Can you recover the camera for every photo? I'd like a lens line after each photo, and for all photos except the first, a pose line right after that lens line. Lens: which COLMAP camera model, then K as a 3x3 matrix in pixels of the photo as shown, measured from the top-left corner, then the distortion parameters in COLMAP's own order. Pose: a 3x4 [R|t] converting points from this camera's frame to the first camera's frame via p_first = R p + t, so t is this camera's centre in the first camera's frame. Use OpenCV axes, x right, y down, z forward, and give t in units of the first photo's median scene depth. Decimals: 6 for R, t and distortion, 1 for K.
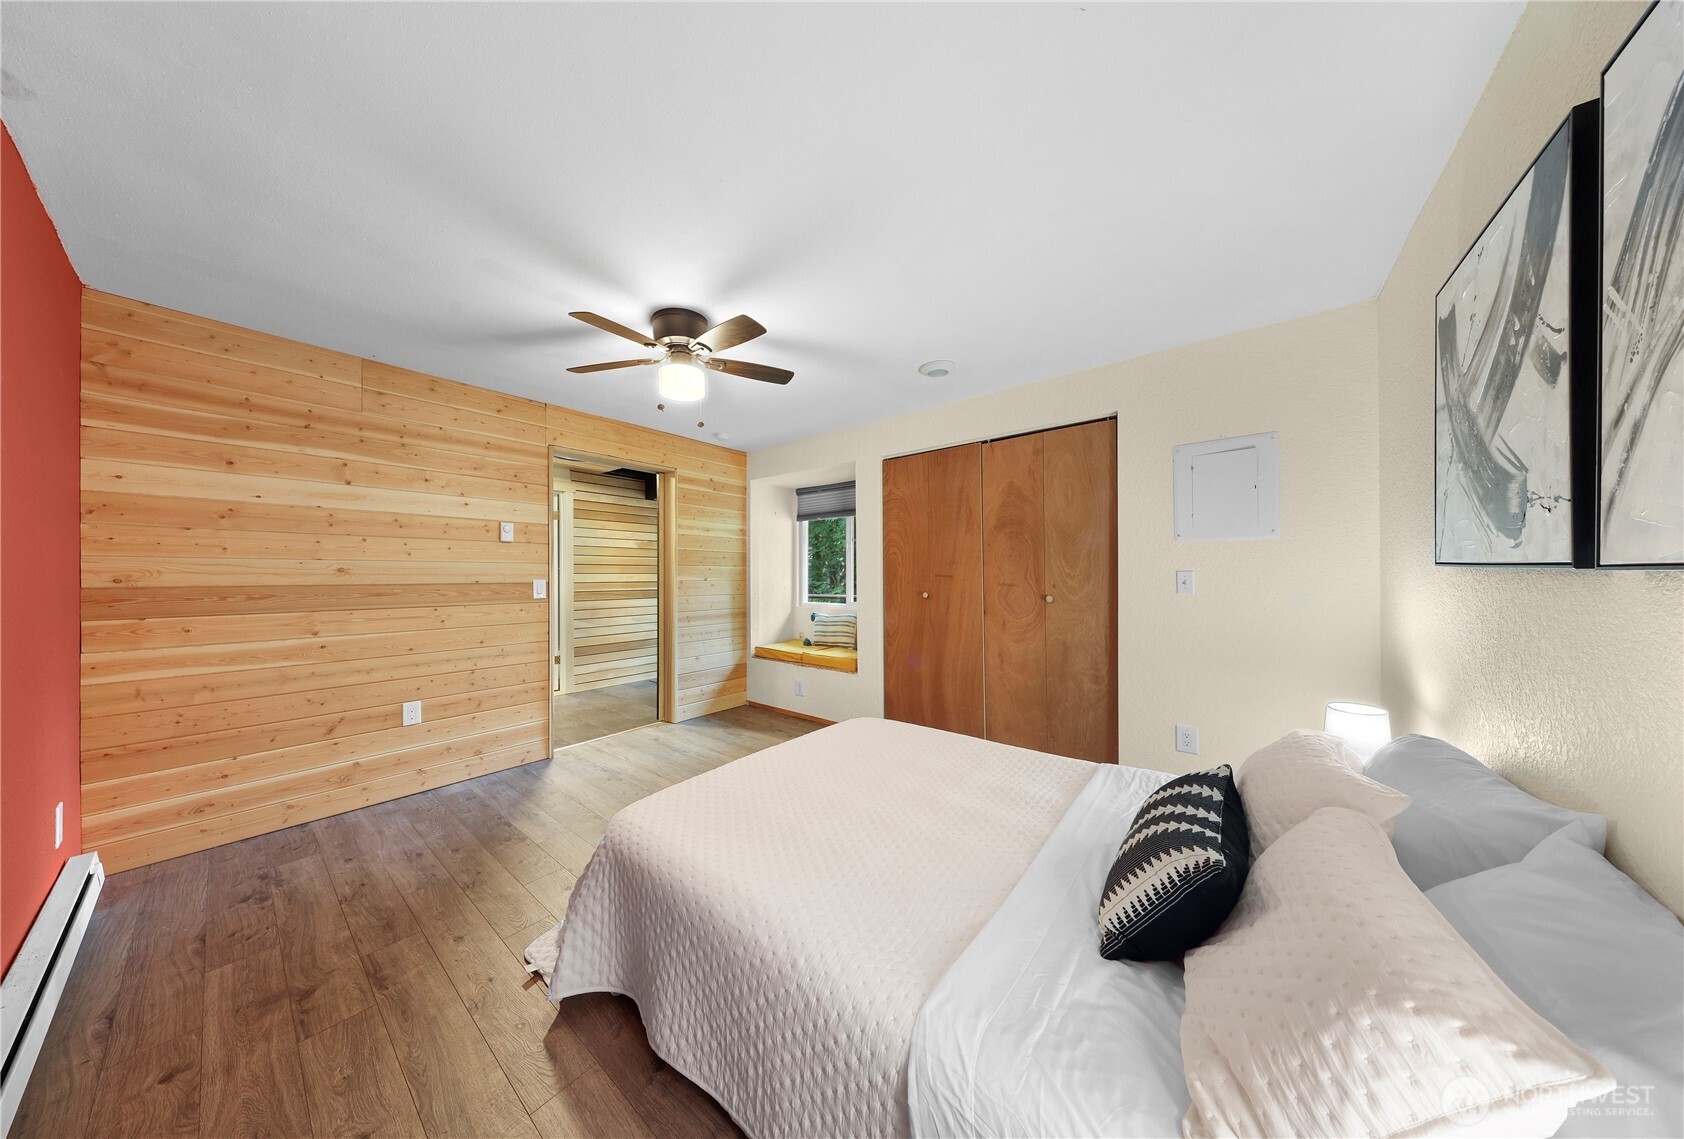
lens RADIAL K [[507.8, 0, 829.6], [0, 507.8, 575.0], [0, 0, 1]] dist [0.001254, 0.000008]
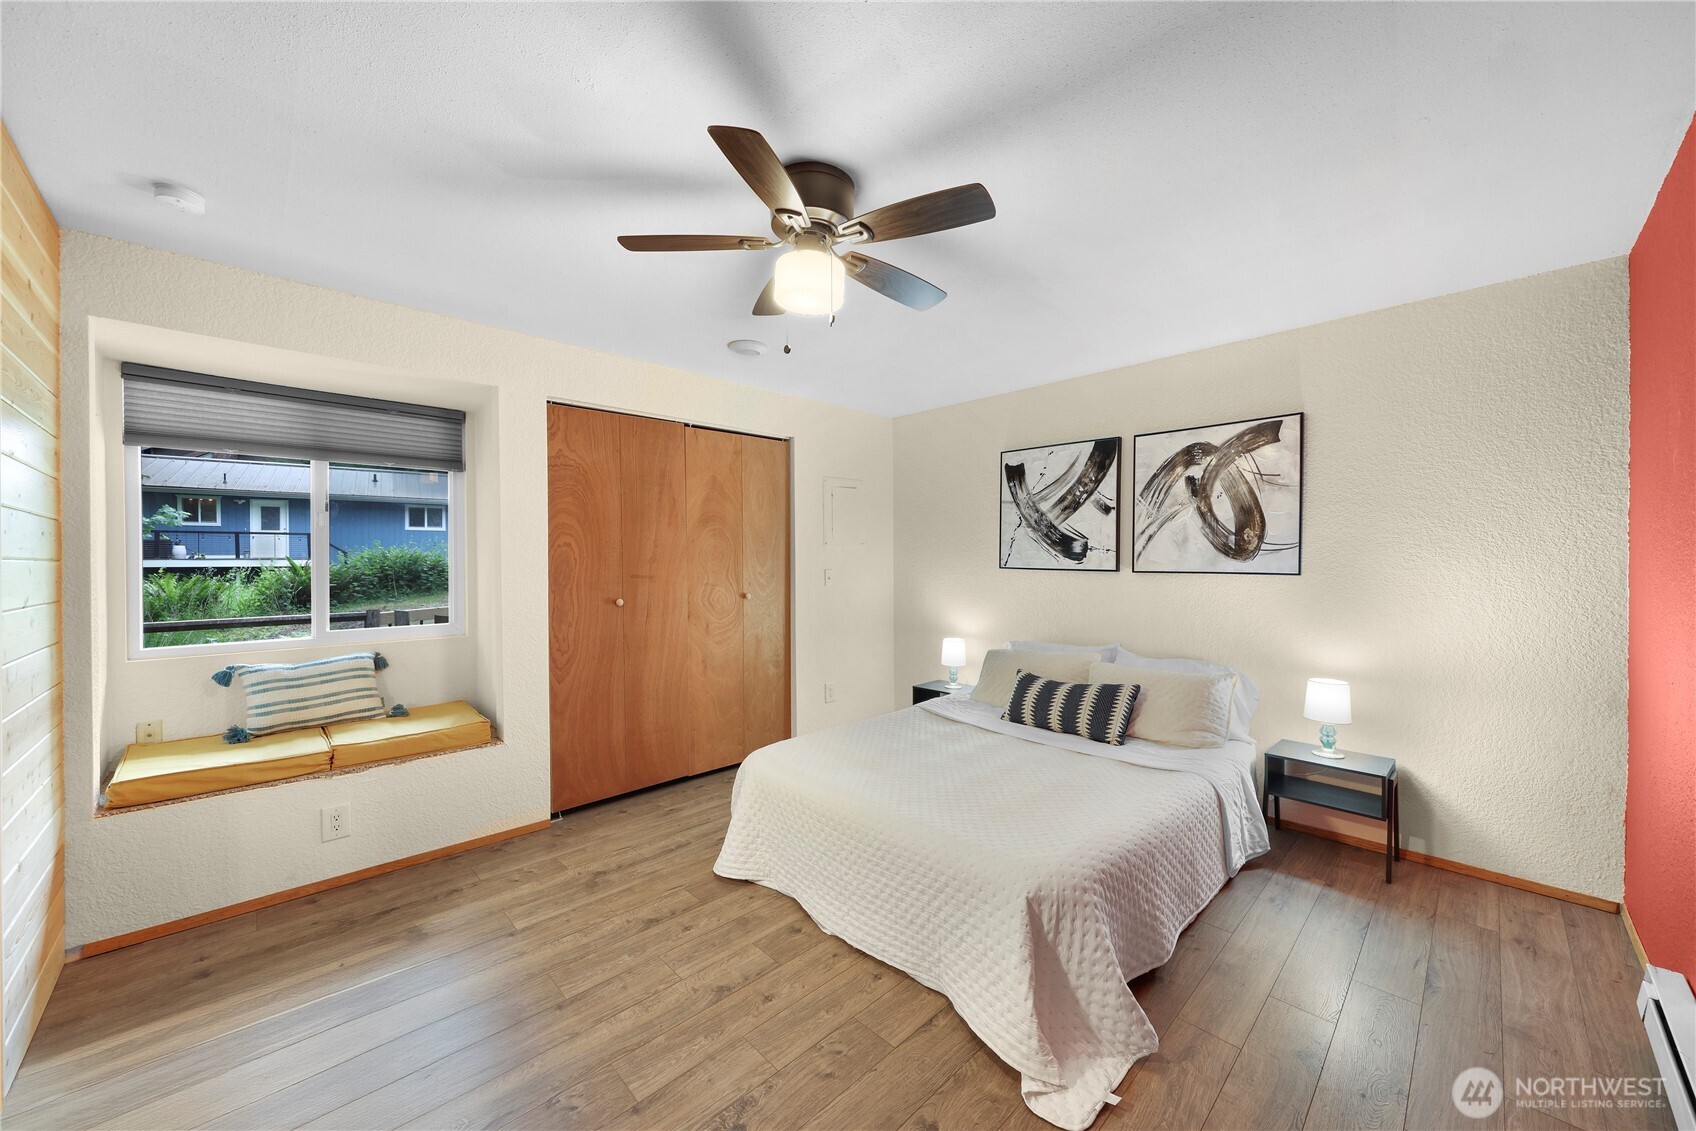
lens RADIAL K [[615.0, 0, 838.7], [0, 615.0, 565.3], [0, 0, 1]] dist [0.000739, -0.000029]
pose [[0.114569, -0.002836, 0.993411, -0.752655], [0.003047, 0.999992, 0.002503, -0.018581], [-0.993411, 0.002740, 0.114577, 0.629706]]
